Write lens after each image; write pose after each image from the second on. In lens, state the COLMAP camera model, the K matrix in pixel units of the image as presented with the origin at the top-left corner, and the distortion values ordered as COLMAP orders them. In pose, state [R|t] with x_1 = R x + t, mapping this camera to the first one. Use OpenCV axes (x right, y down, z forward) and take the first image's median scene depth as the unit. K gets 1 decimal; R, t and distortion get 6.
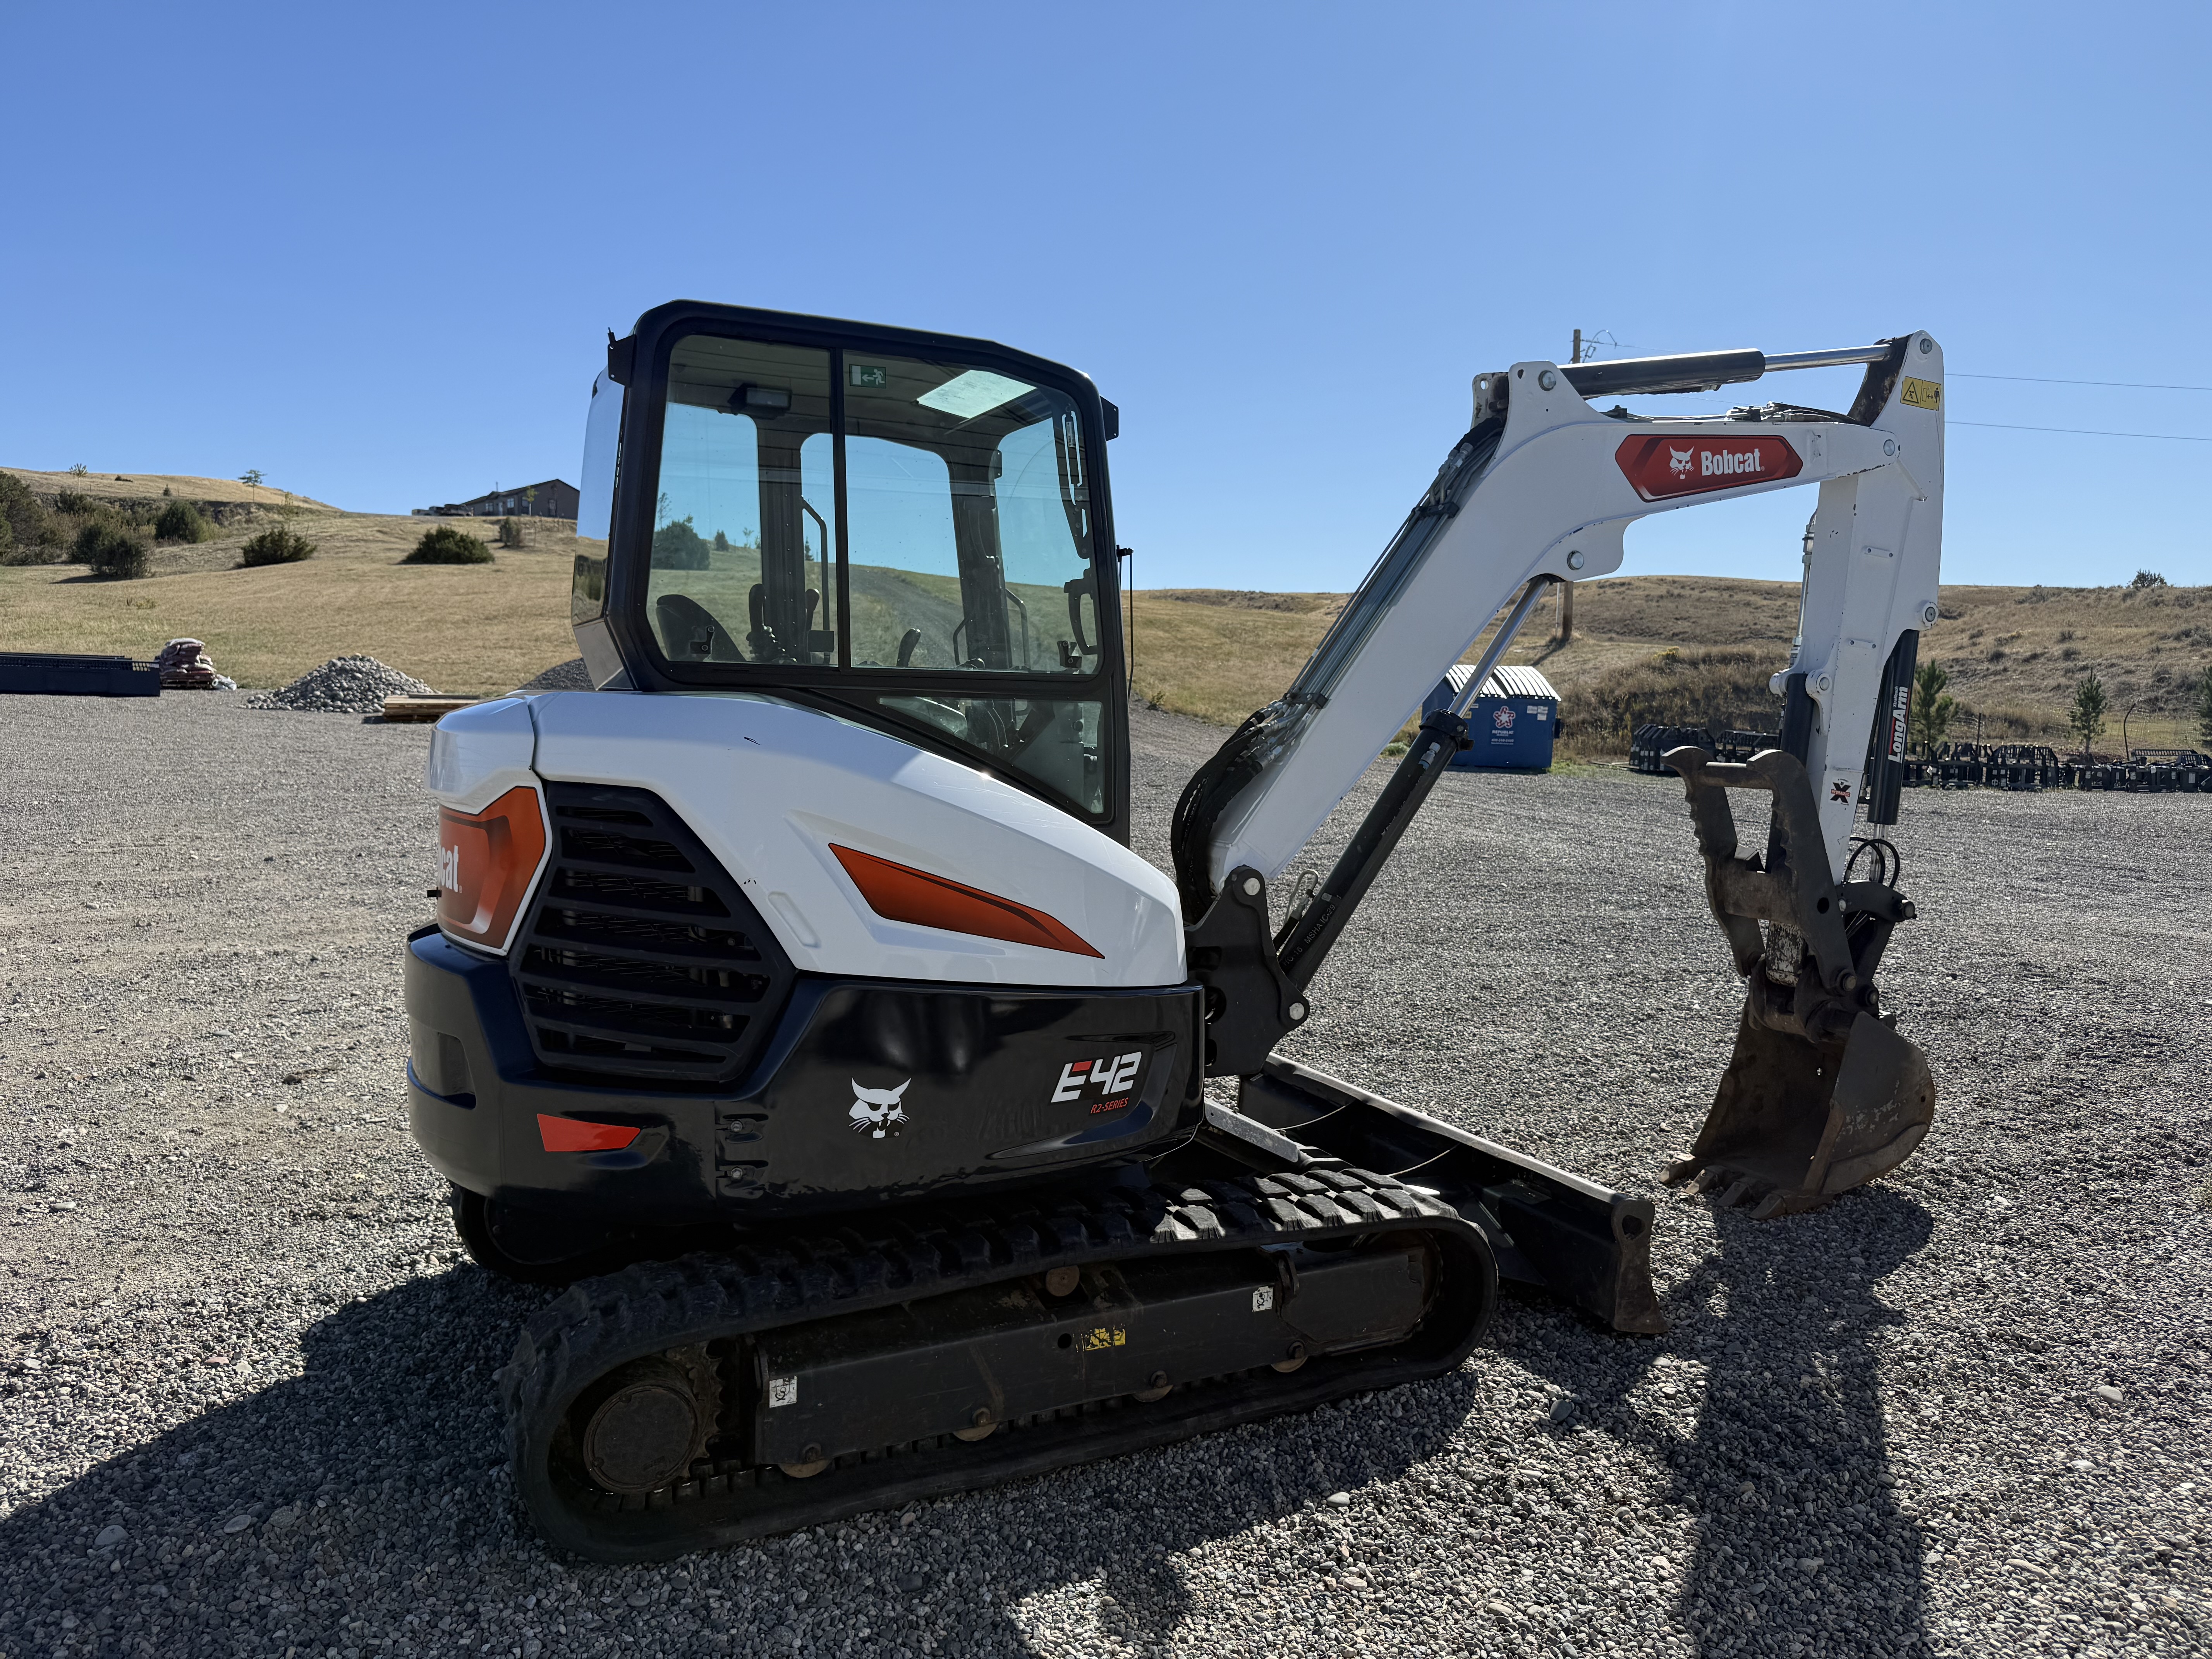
lens RADIAL K [[1551.8, 0, 1099.6], [0, 1551.8, 820.5], [0, 0, 1]] dist [0.070744, -0.114037]
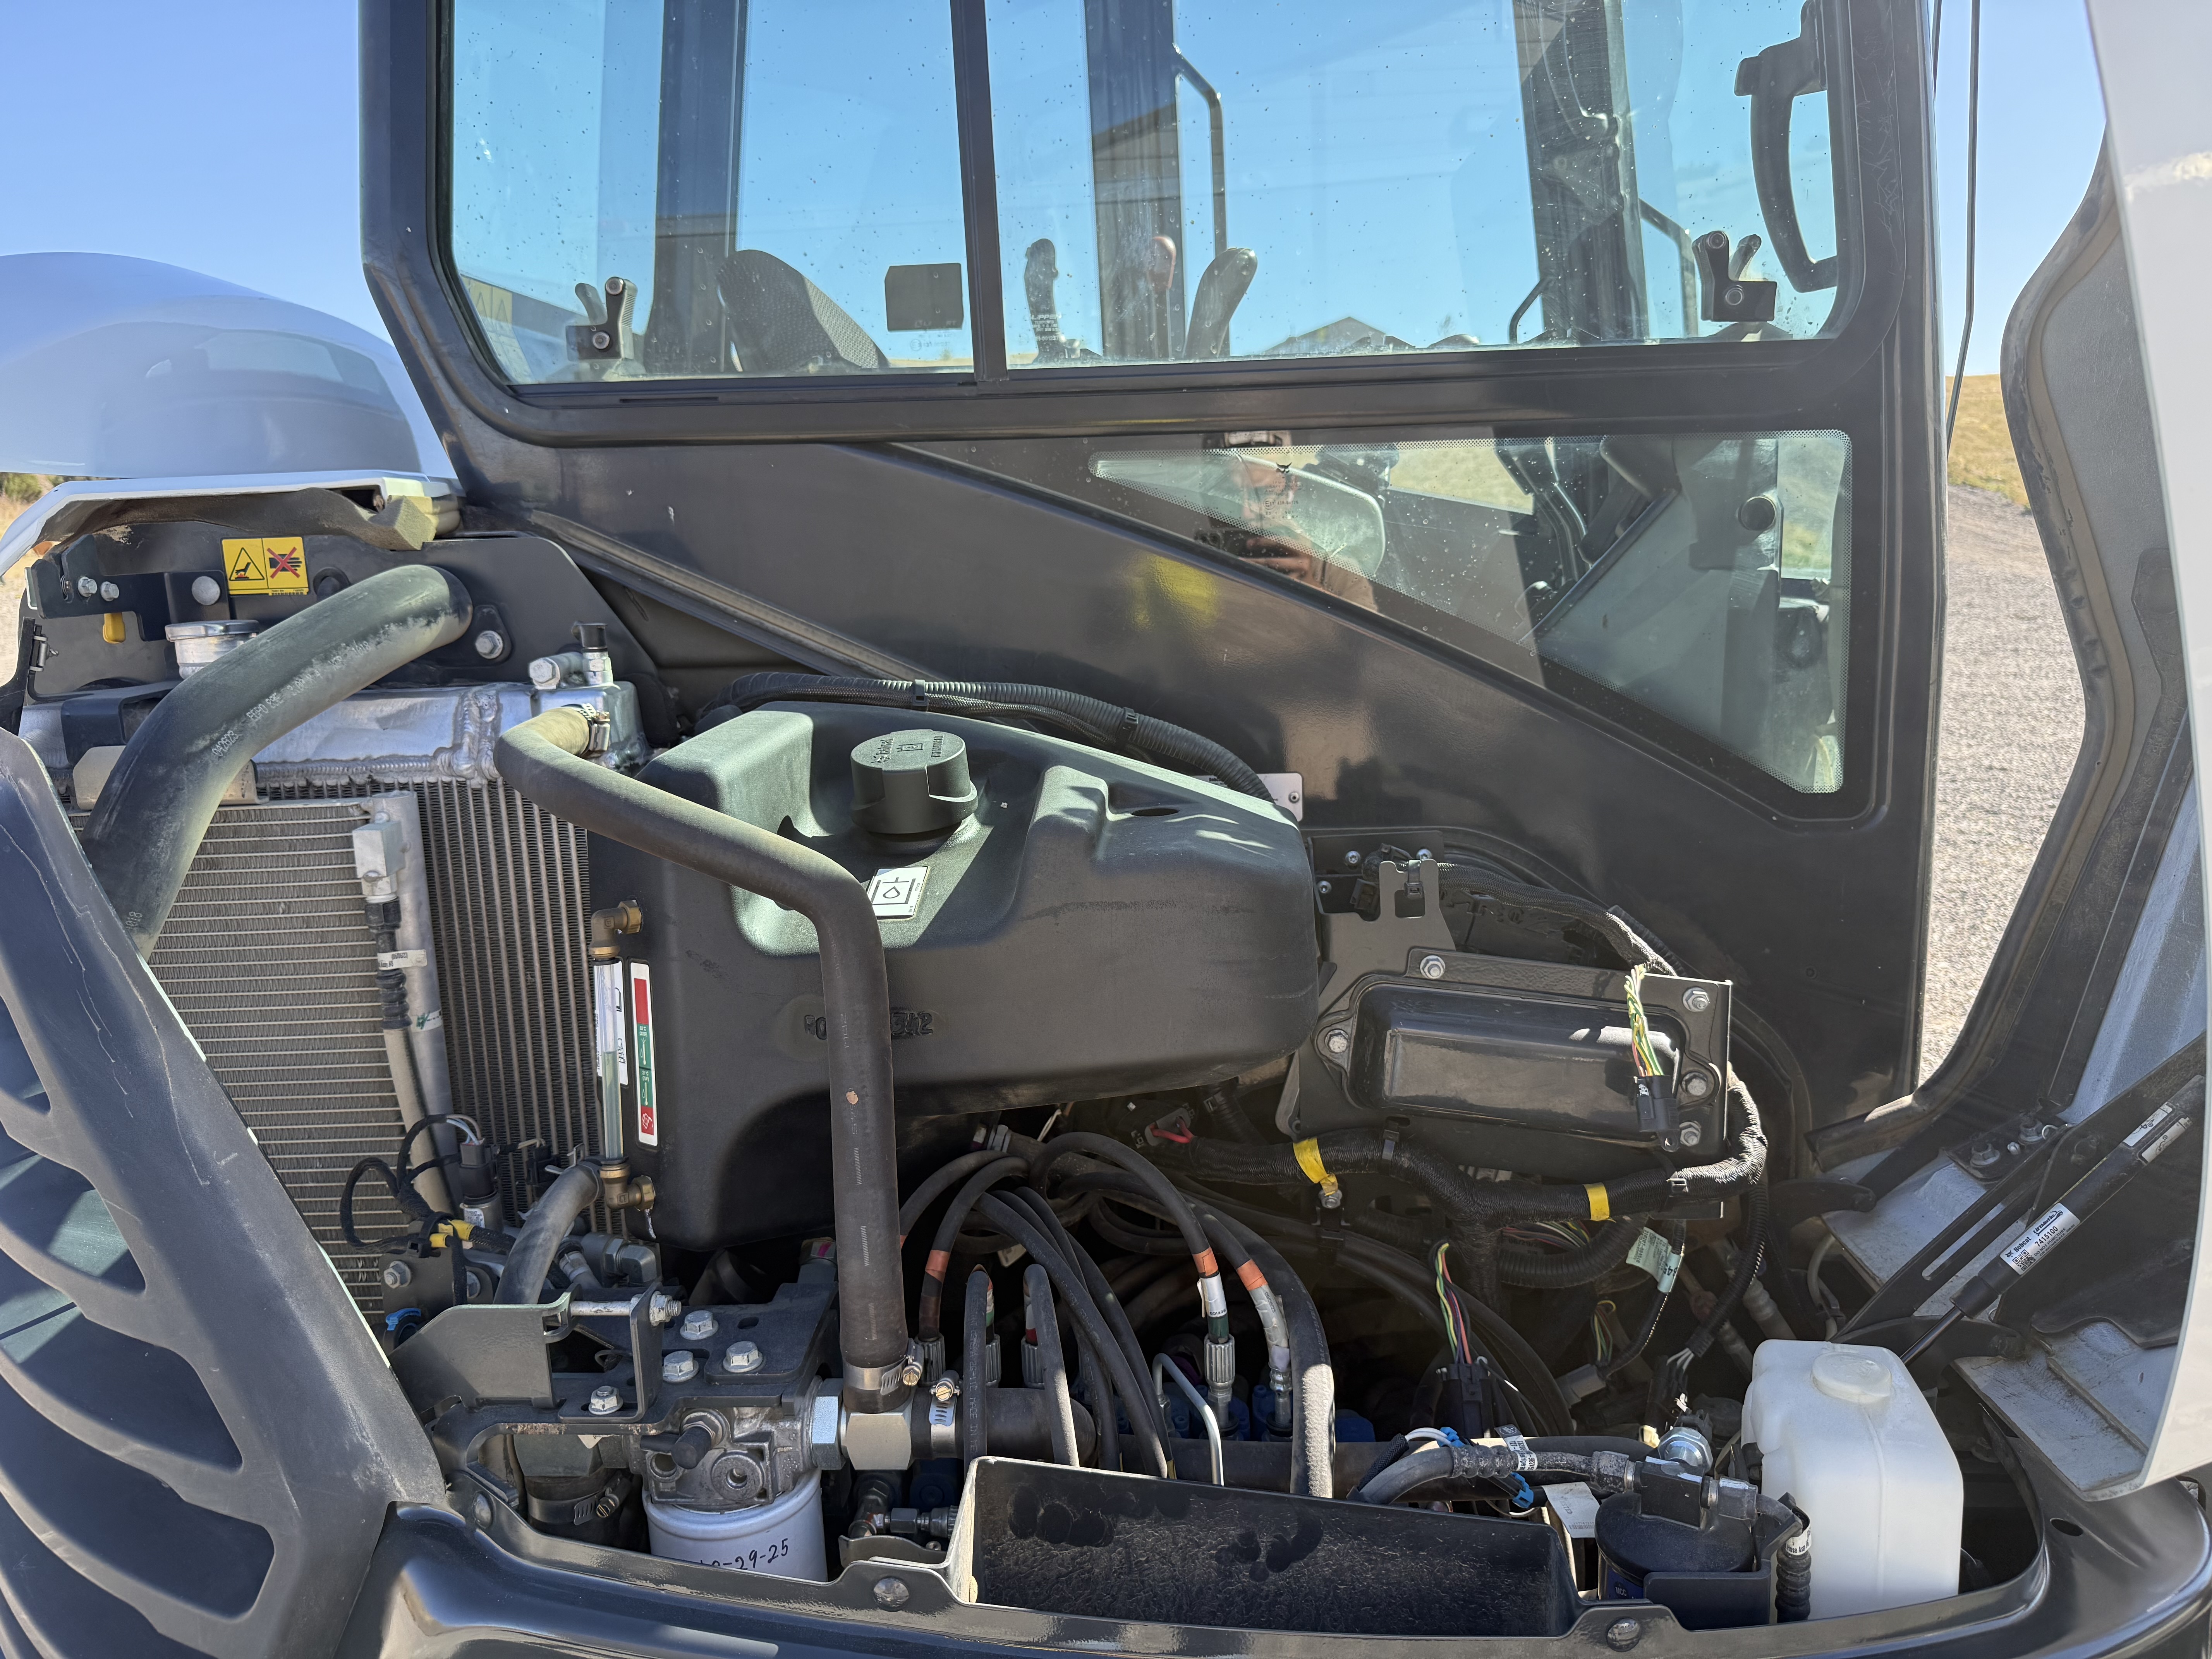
lens RADIAL K [[1551.8, 0, 1099.6], [0, 1551.8, 820.5], [0, 0, 1]] dist [0.070744, -0.114037]
pose [[0.900567, 0.039229, -0.432943, 0.005487], [0.020940, 0.990849, 0.133340, -0.044699], [0.434212, -0.129147, 0.891505, 0.654318]]
